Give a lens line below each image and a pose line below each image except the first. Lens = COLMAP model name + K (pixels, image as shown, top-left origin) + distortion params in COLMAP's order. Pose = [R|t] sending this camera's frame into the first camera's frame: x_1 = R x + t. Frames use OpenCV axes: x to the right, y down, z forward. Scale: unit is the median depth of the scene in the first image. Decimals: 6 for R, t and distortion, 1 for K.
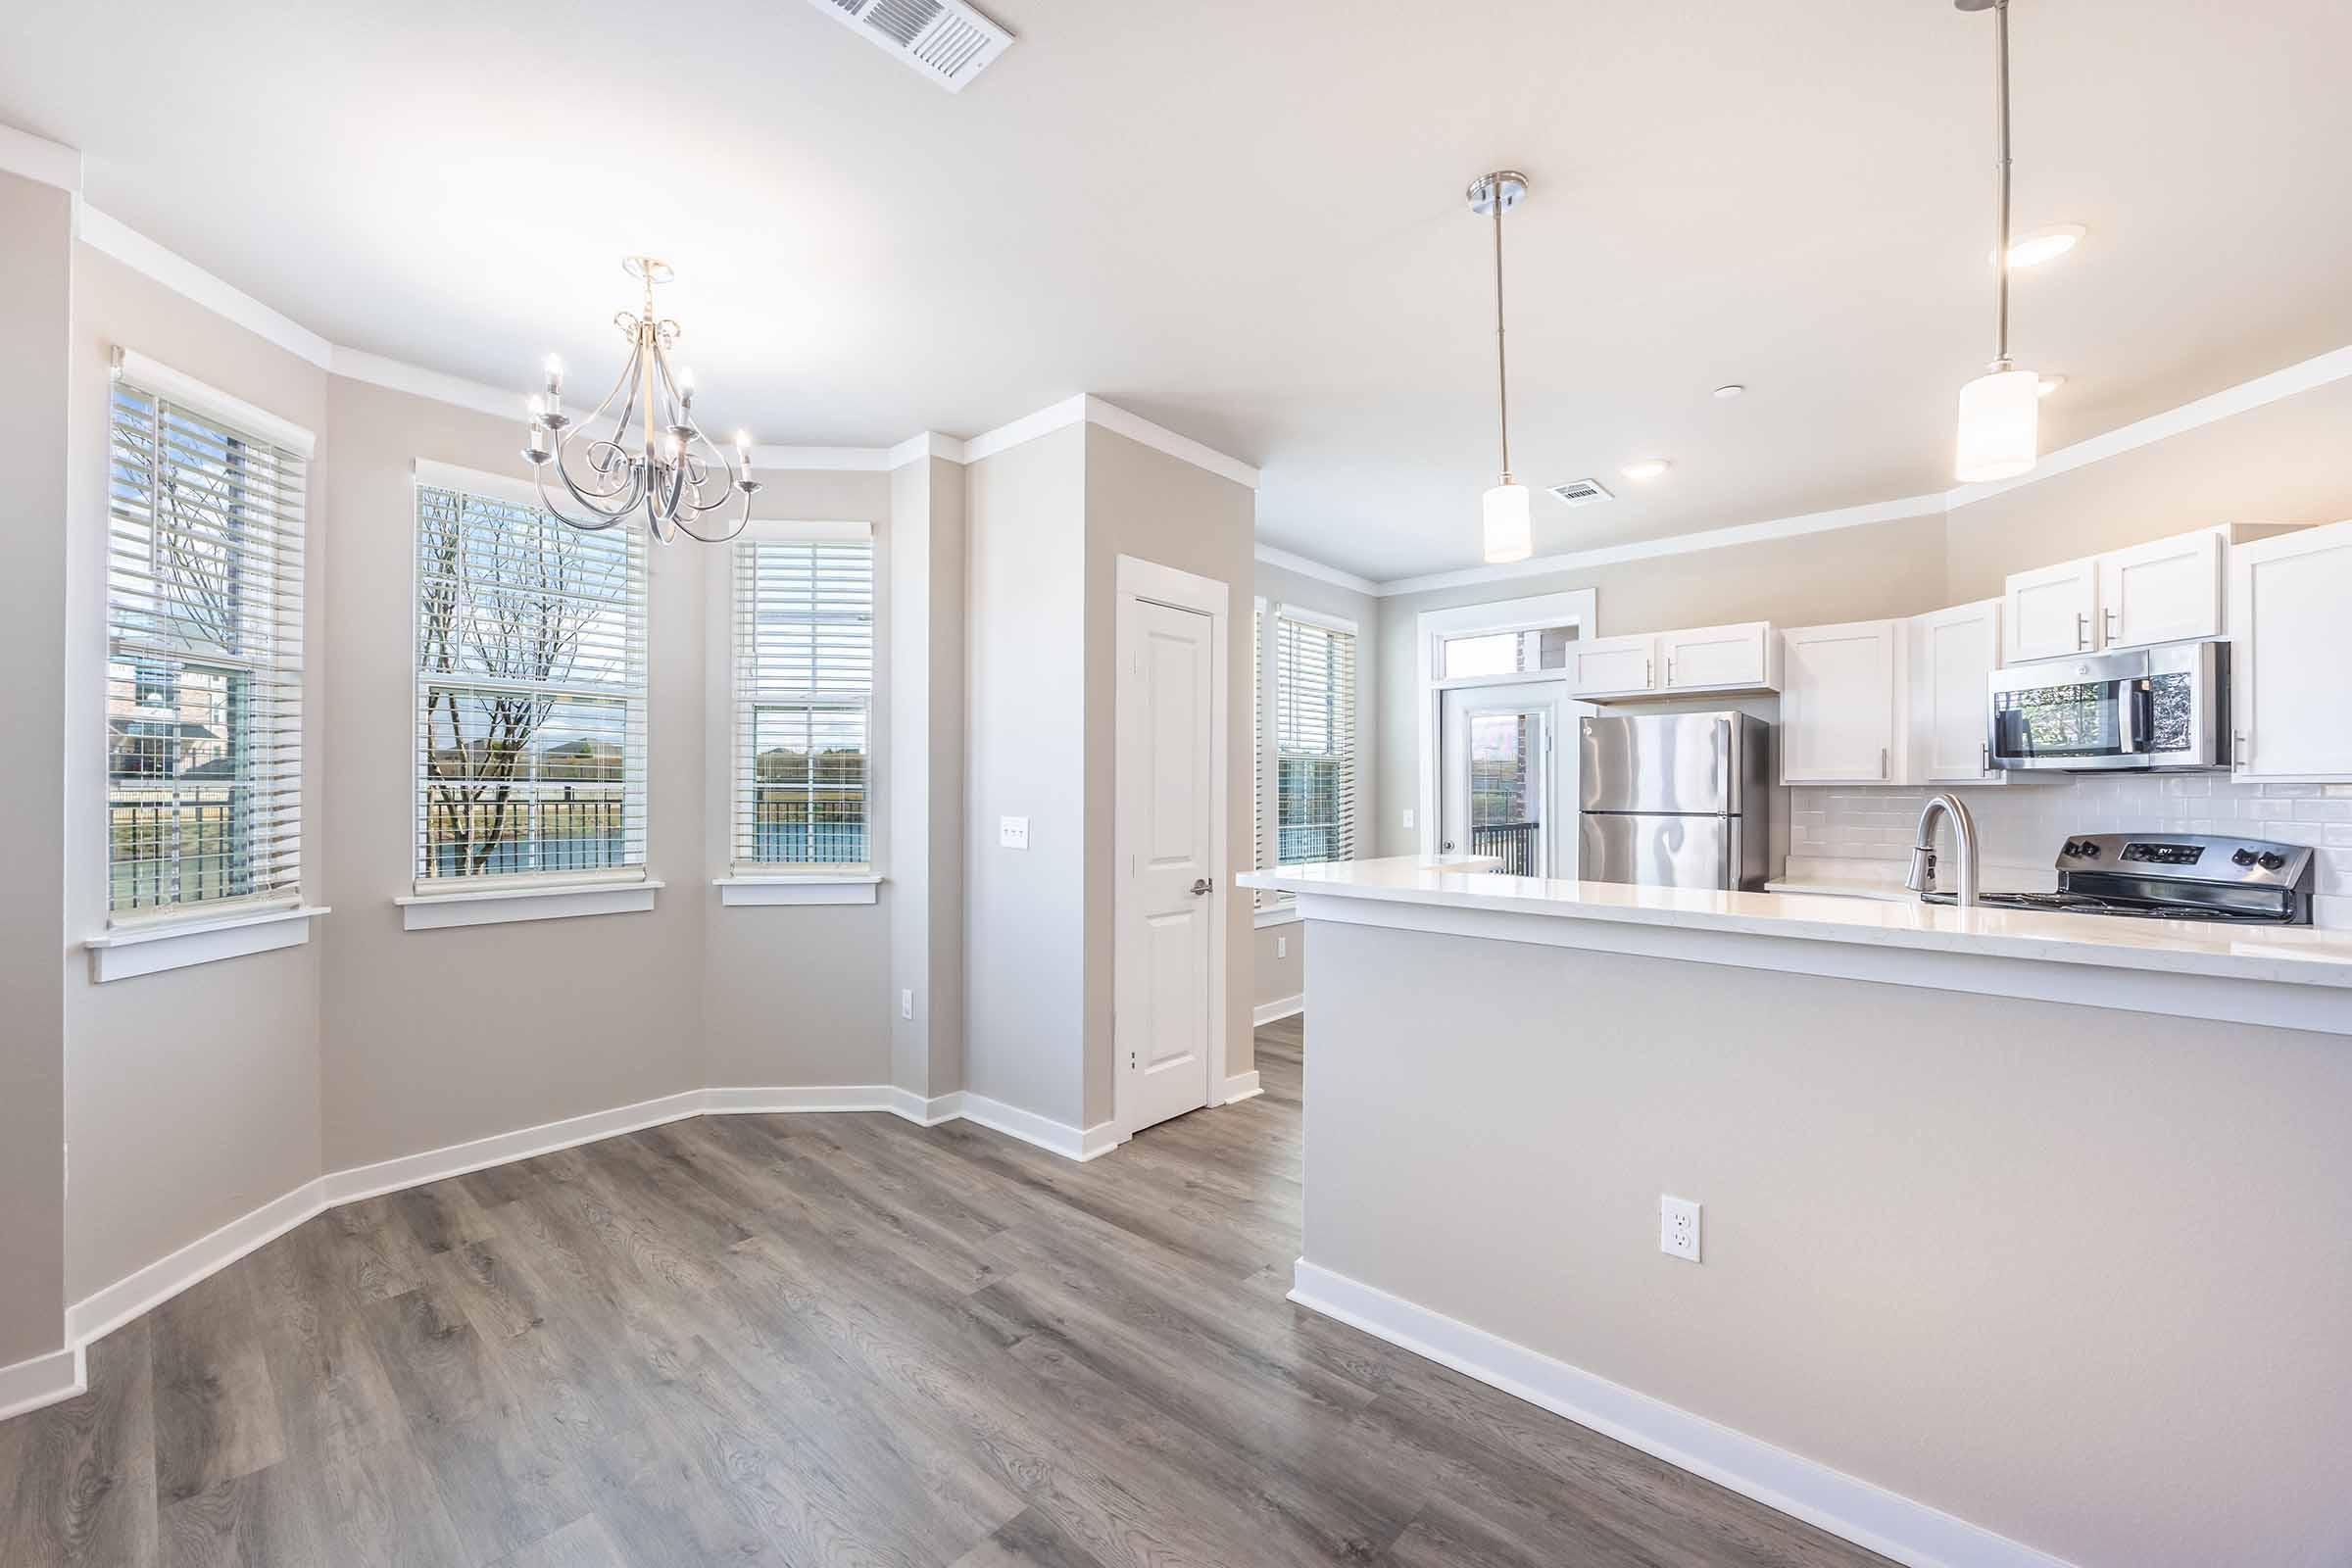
lens RADIAL K [[940.3, 0, 1194.5], [0, 940.3, 785.9], [0, 0, 1]] dist [-0.003081, -0.000396]
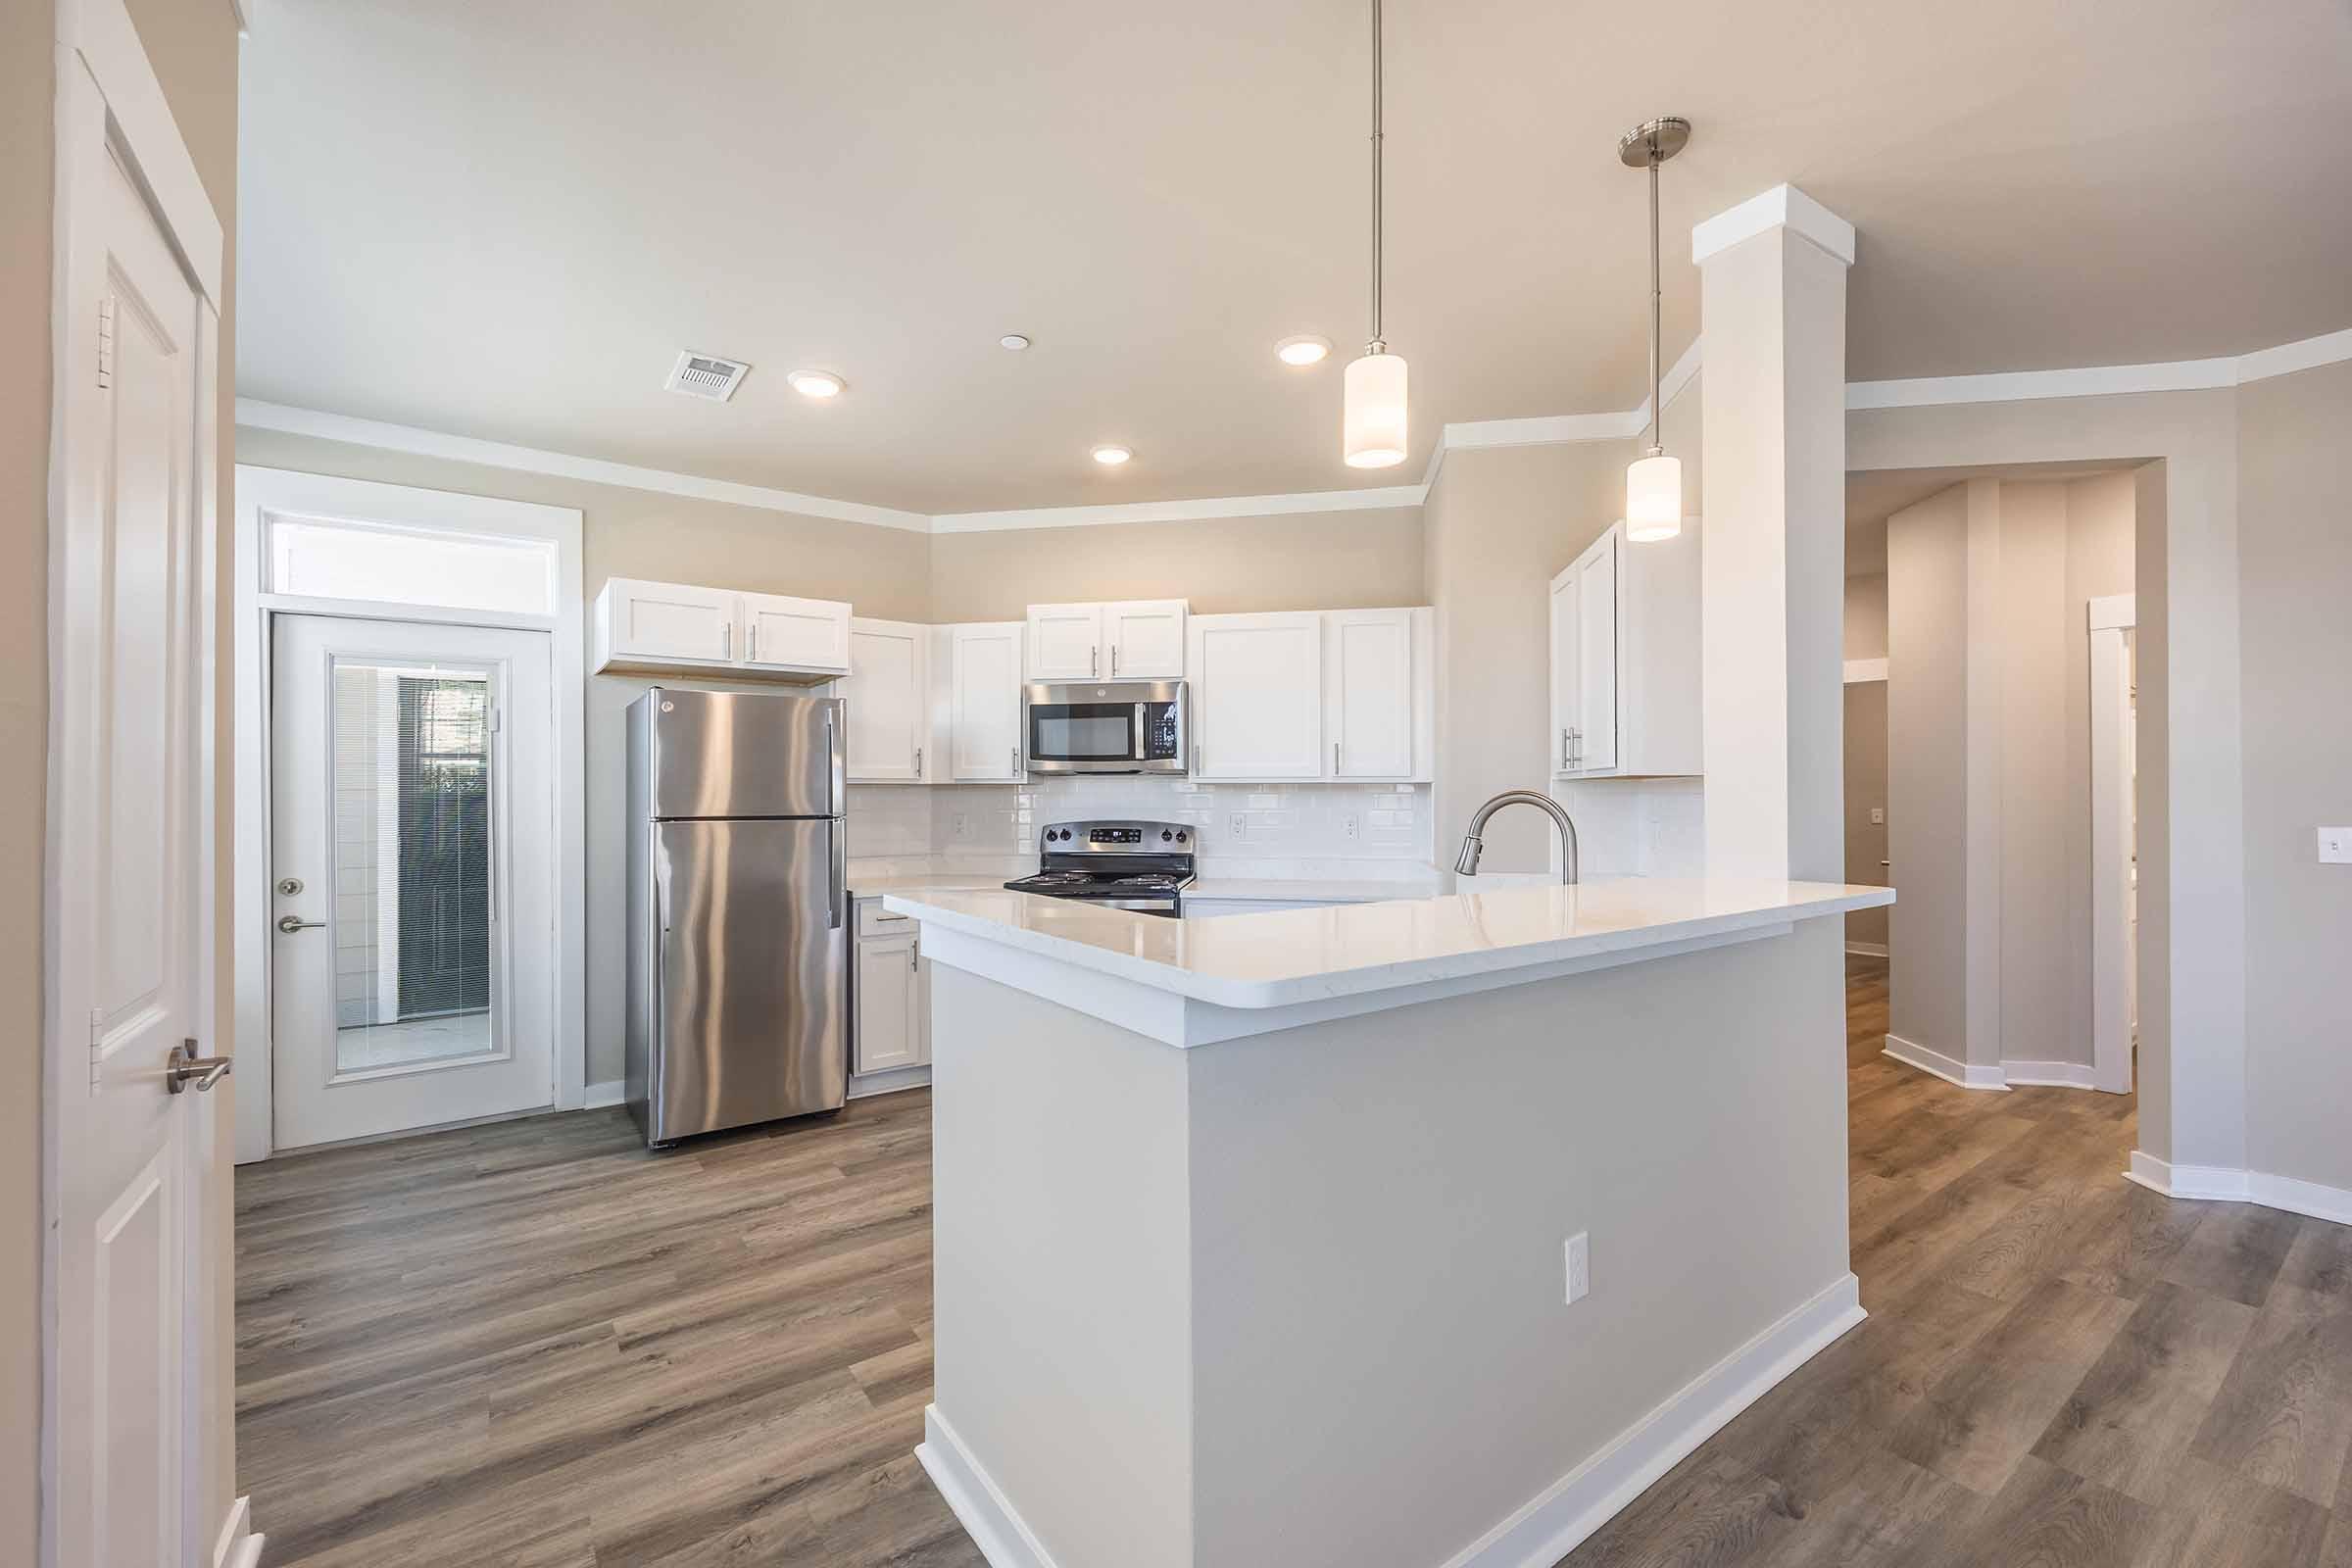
lens RADIAL K [[940.3, 0, 1132.8], [0, 940.3, 774.4], [0, 0, 1]] dist [-0.003081, -0.000396]
pose [[0.255667, 0.014316, 0.966659, -0.268524], [-0.003763, 0.999898, -0.013813, 0.004073], [-0.966758, -0.000106, 0.255695, 0.664887]]
